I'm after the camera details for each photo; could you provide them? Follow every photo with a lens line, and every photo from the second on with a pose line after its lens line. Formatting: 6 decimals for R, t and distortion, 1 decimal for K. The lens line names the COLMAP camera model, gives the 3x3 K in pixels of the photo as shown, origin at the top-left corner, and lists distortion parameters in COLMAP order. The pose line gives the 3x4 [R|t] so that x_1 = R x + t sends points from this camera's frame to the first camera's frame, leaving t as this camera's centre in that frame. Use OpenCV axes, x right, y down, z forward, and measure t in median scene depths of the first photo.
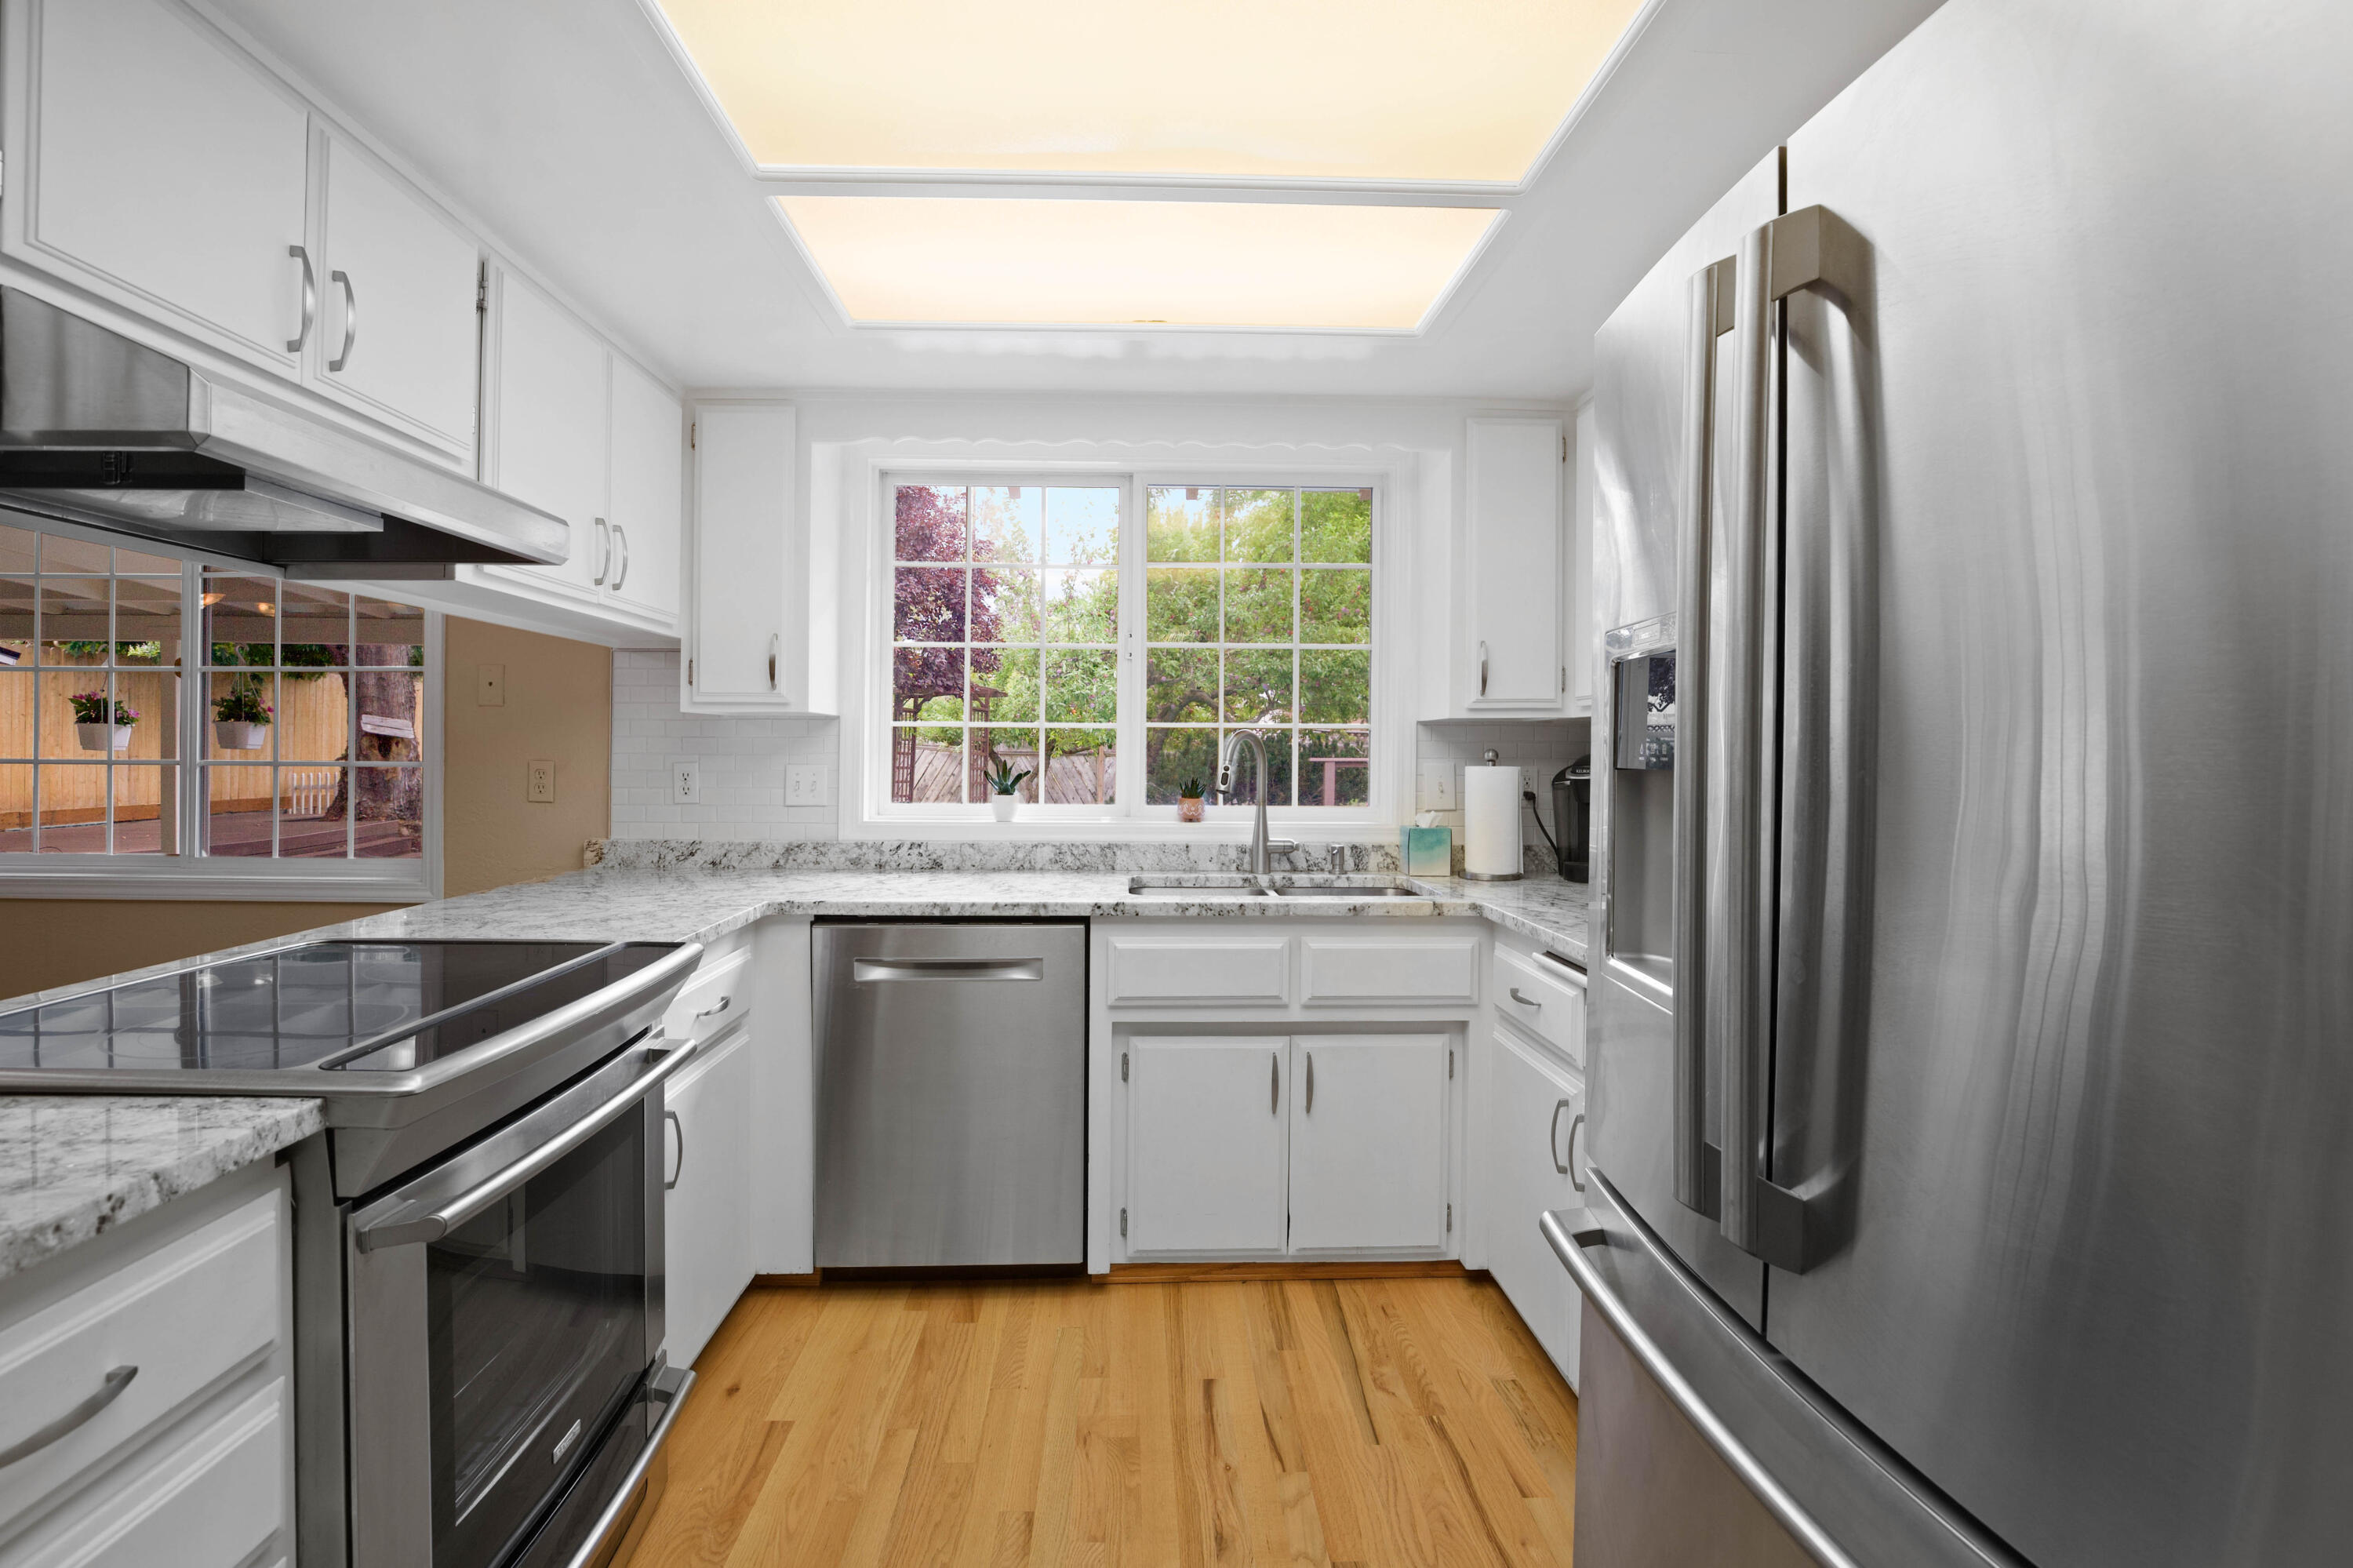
lens RADIAL K [[1098.4, 0, 1161.5], [0, 1098.4, 759.0], [0, 0, 1]] dist [-0.030530, 0.000993]
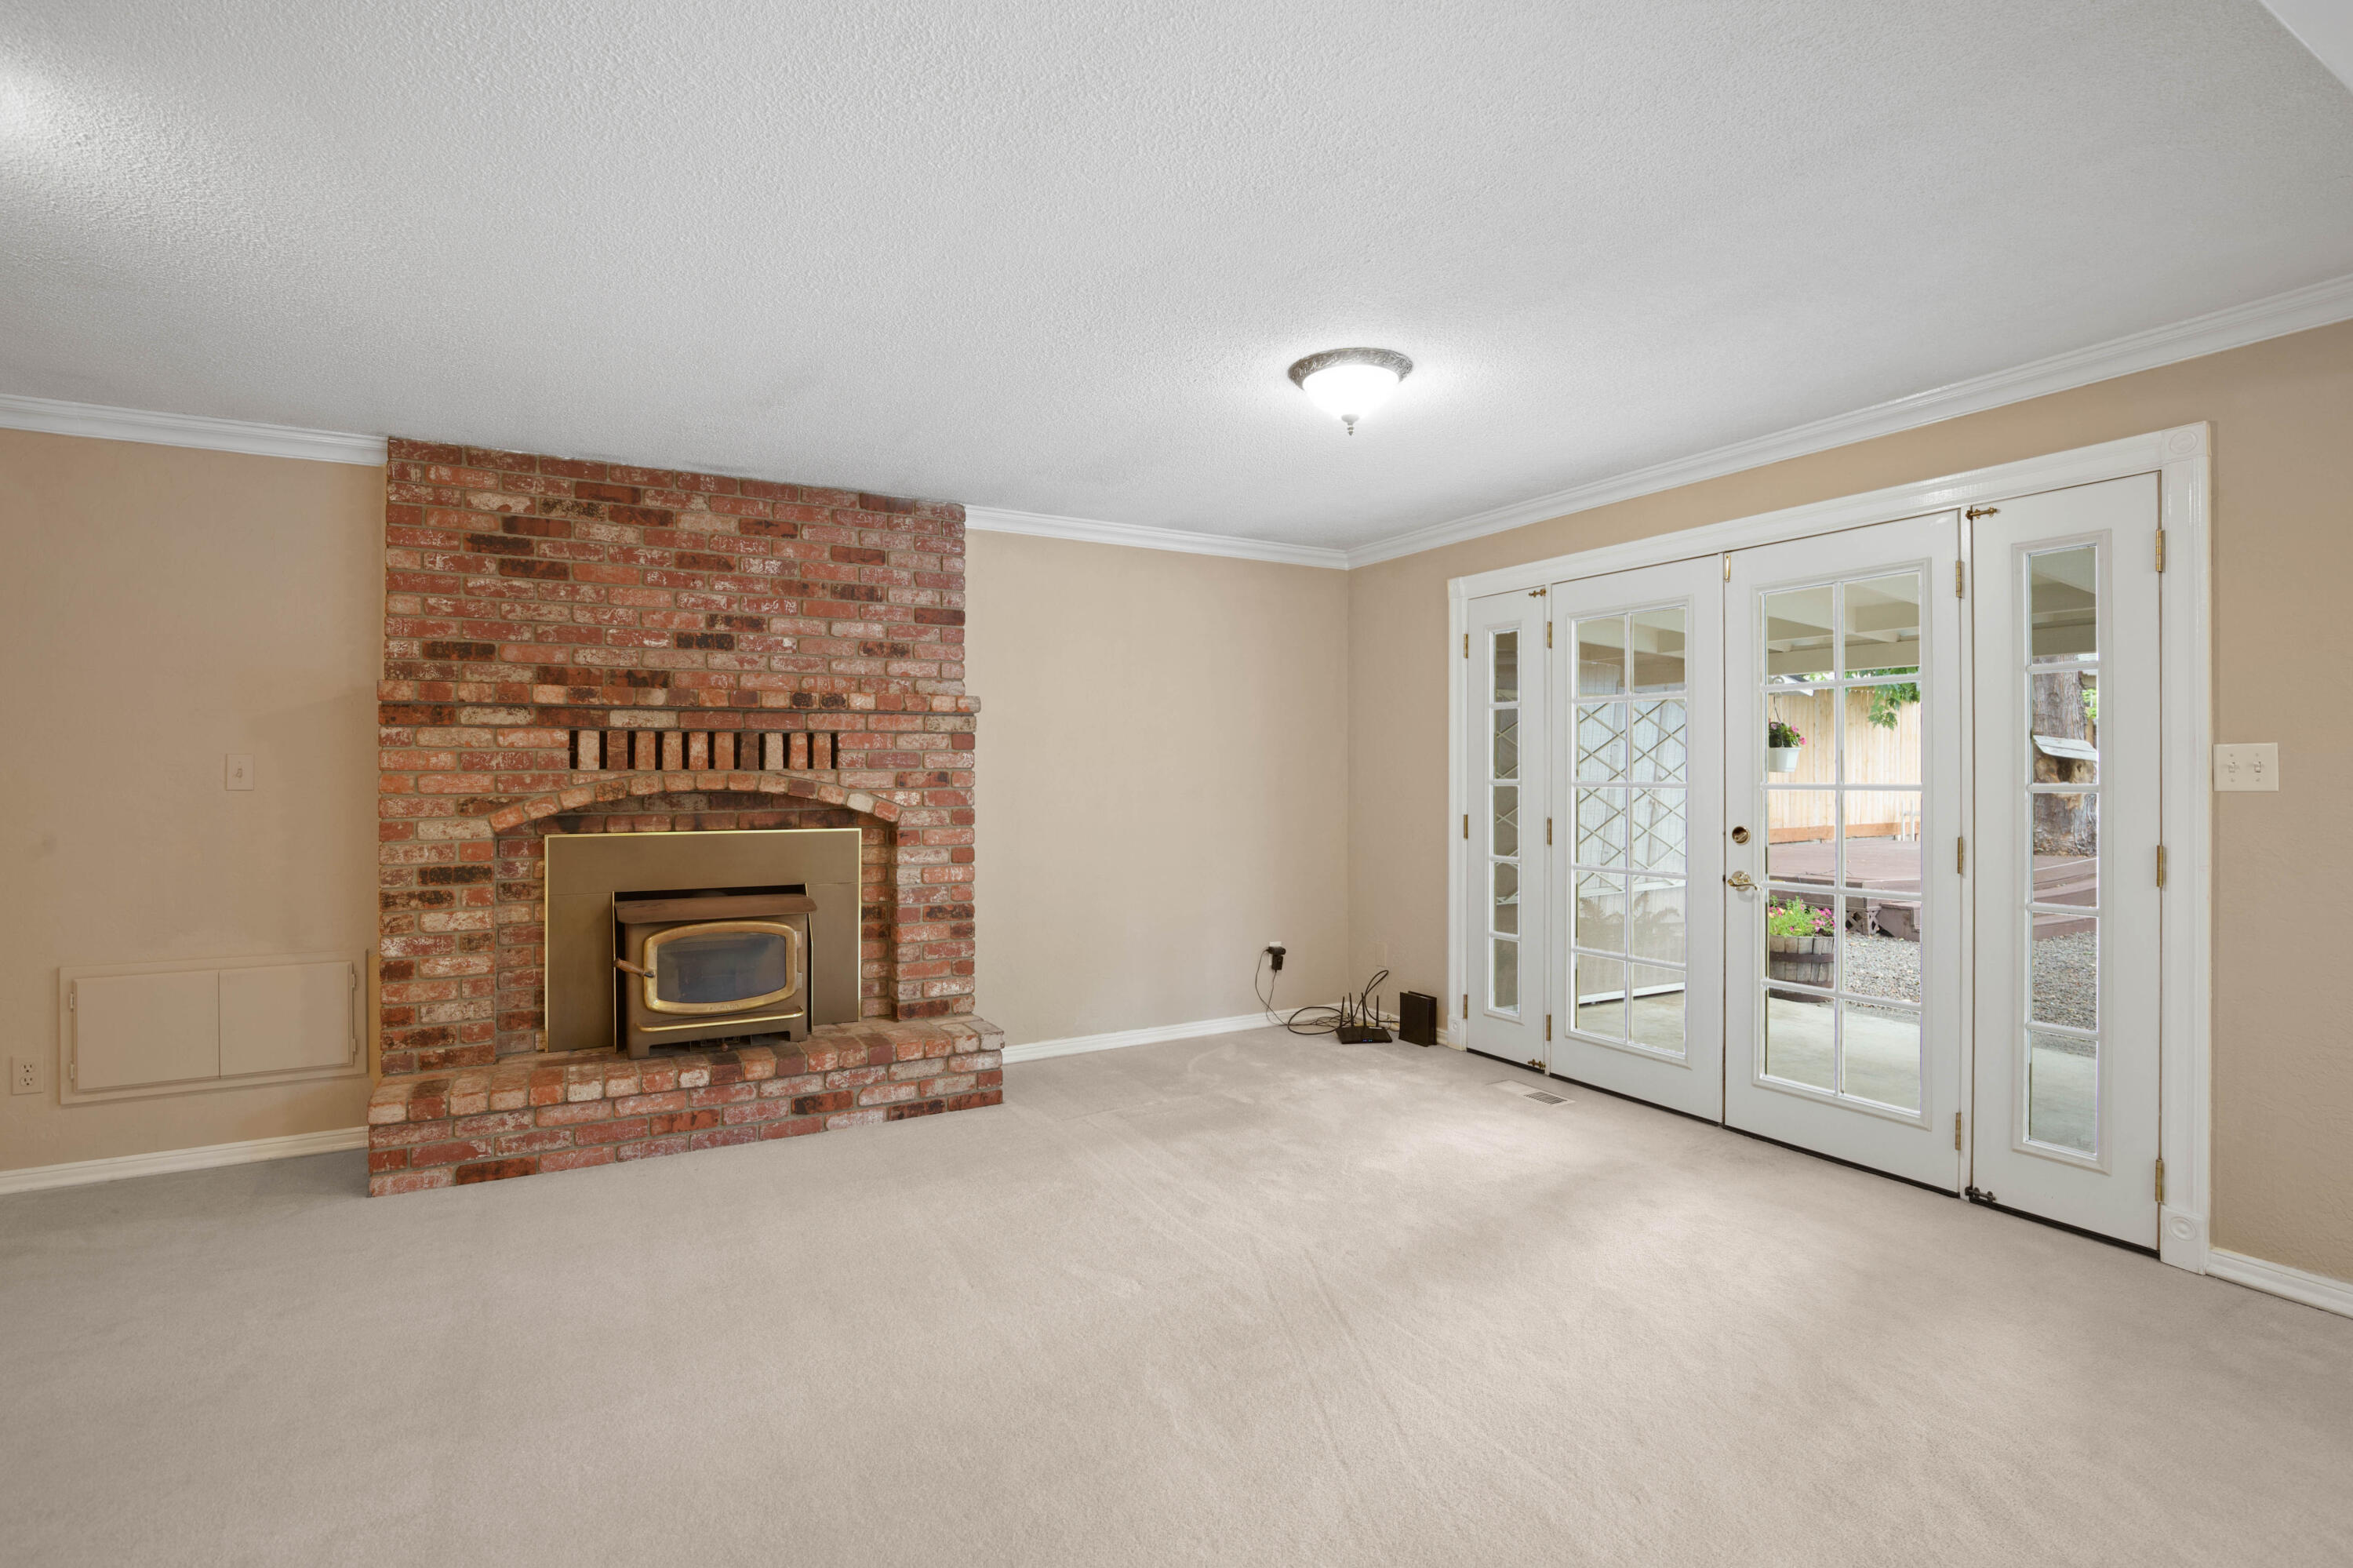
lens RADIAL K [[1098.4, 0, 1161.5], [0, 1098.4, 759.0], [0, 0, 1]] dist [-0.030530, 0.000993]
pose [[0.464078, -0.013841, -0.885686, -2.786331], [-0.004731, 0.999825, -0.018103, -0.014472], [0.885782, 0.012592, 0.463931, -0.468306]]
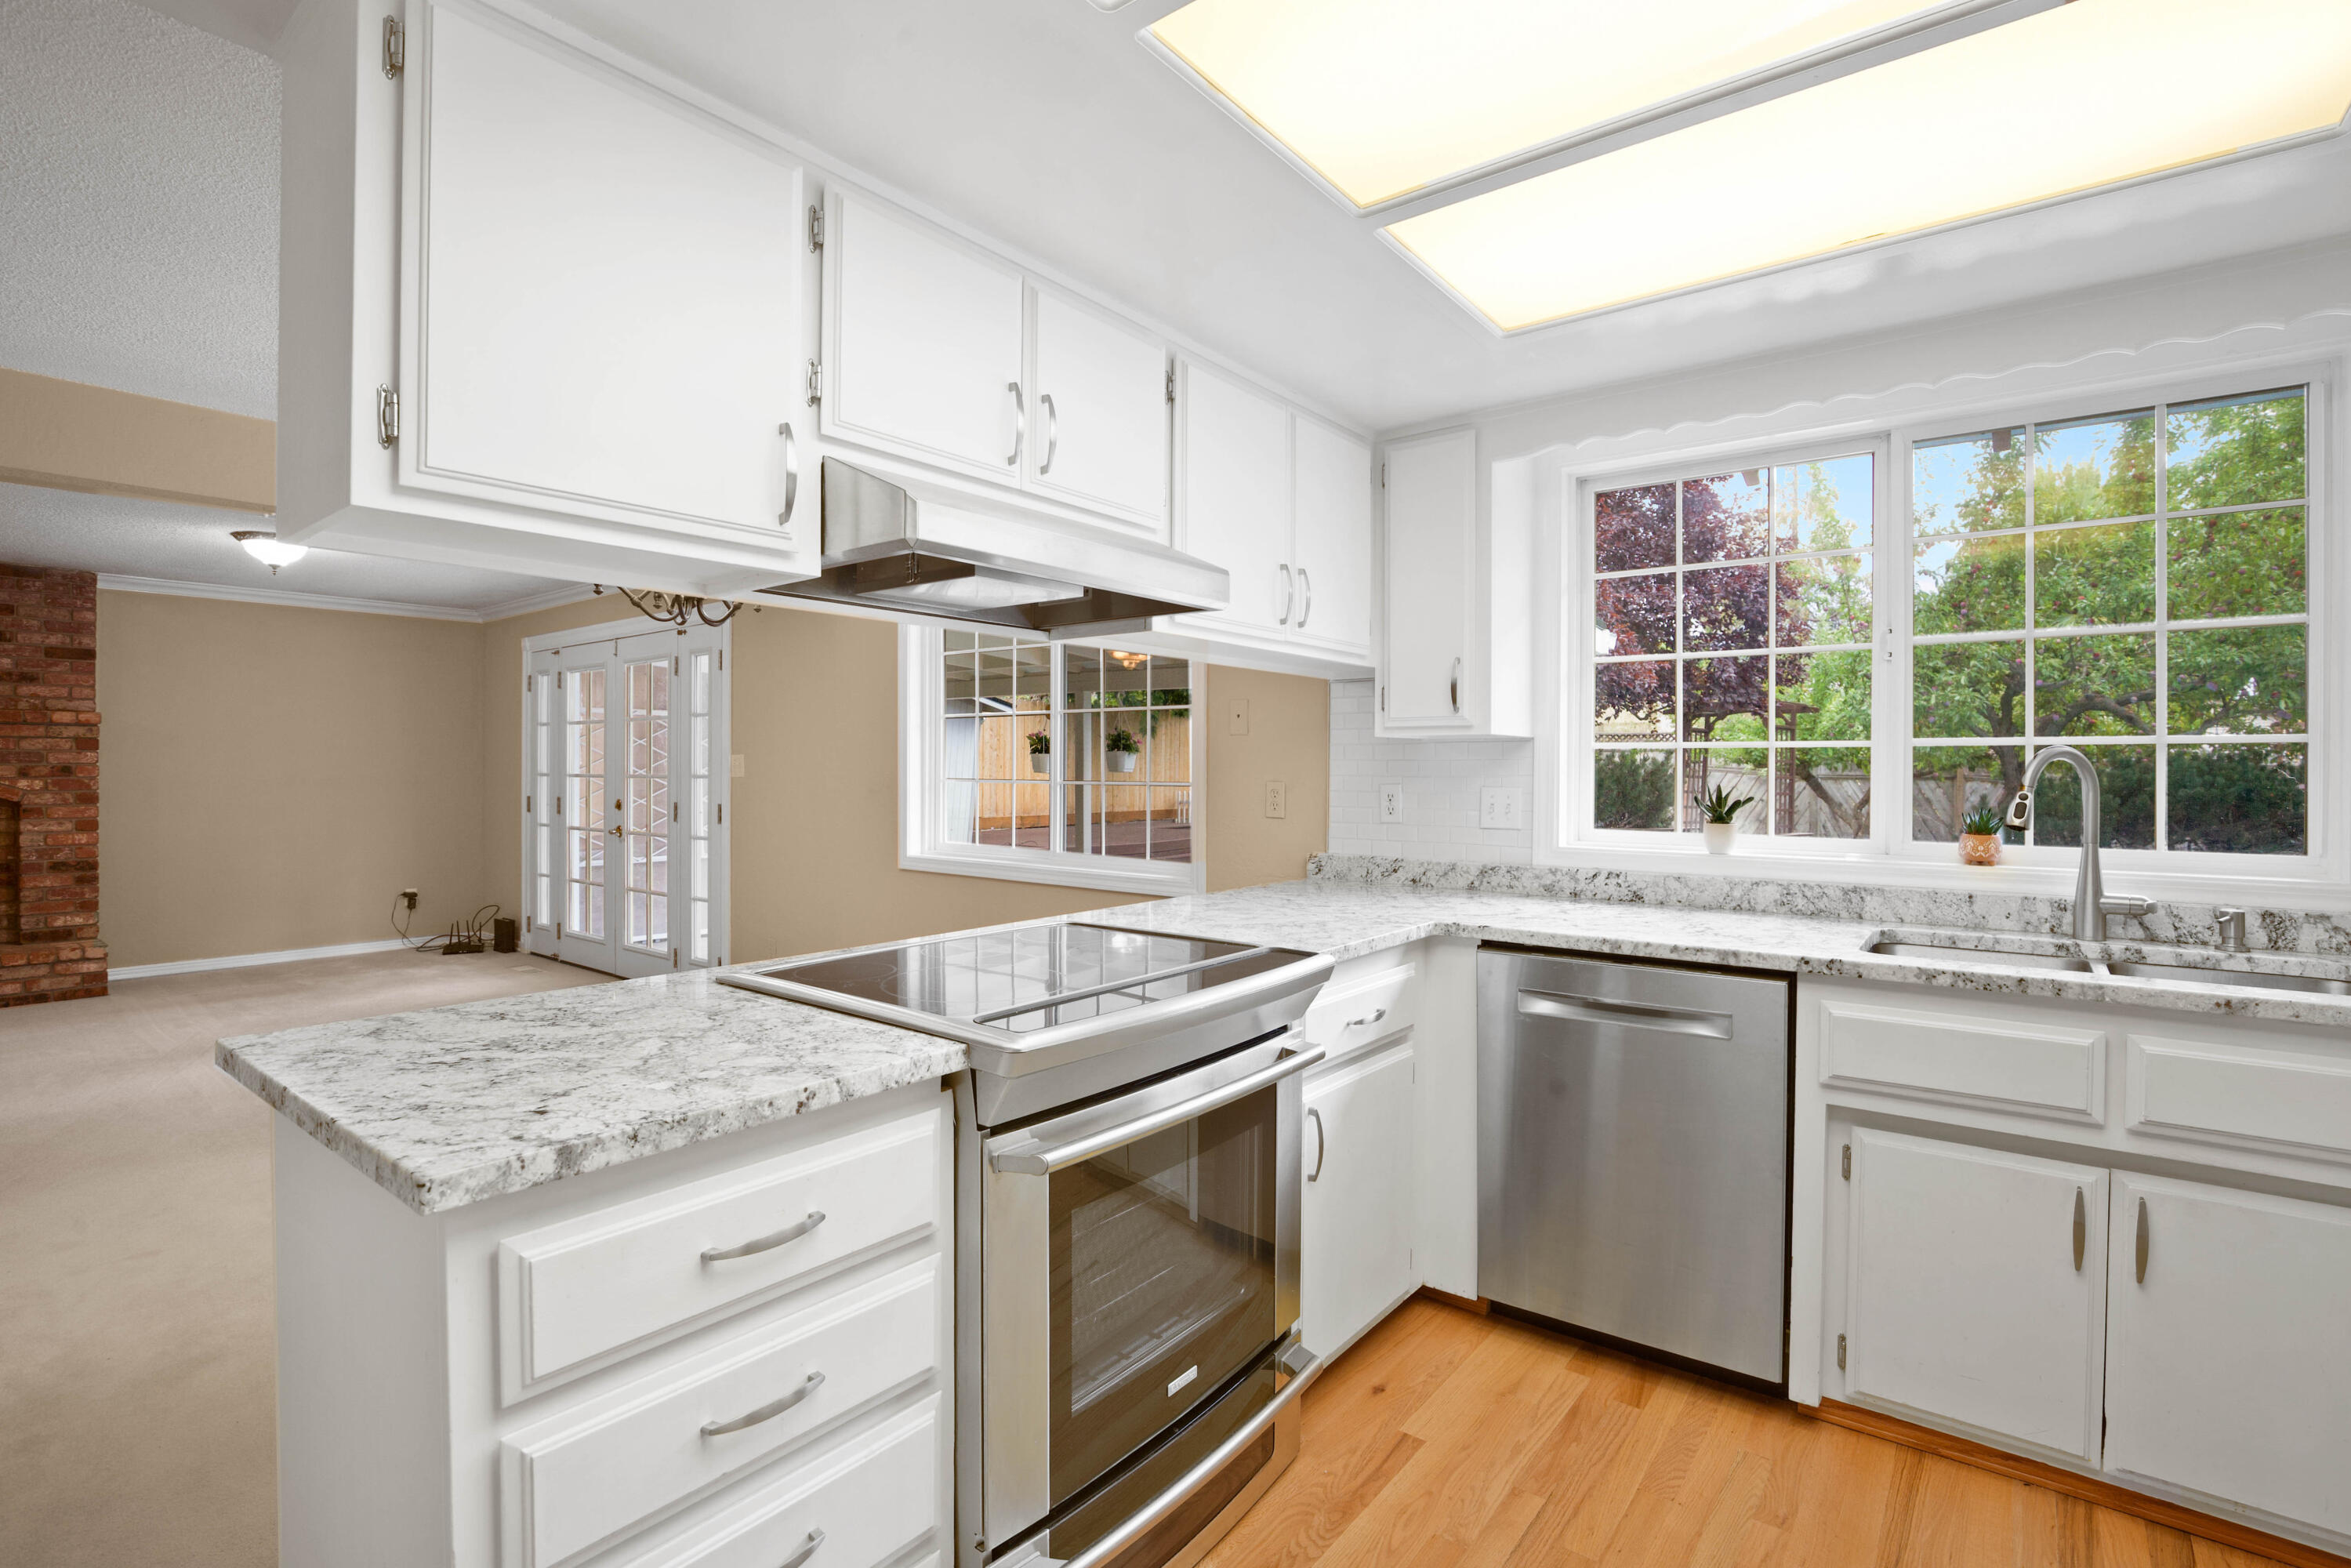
lens RADIAL K [[1081.5, 0, 1150.6], [0, 1081.5, 774.2], [0, 0, 1]] dist [-0.040716, 0.008722]
pose [[0.759774, 0.000661, -0.650187, 0.087177], [-0.005210, 0.999974, -0.005071, -0.000059], [0.650167, 0.007240, 0.759757, 0.065822]]
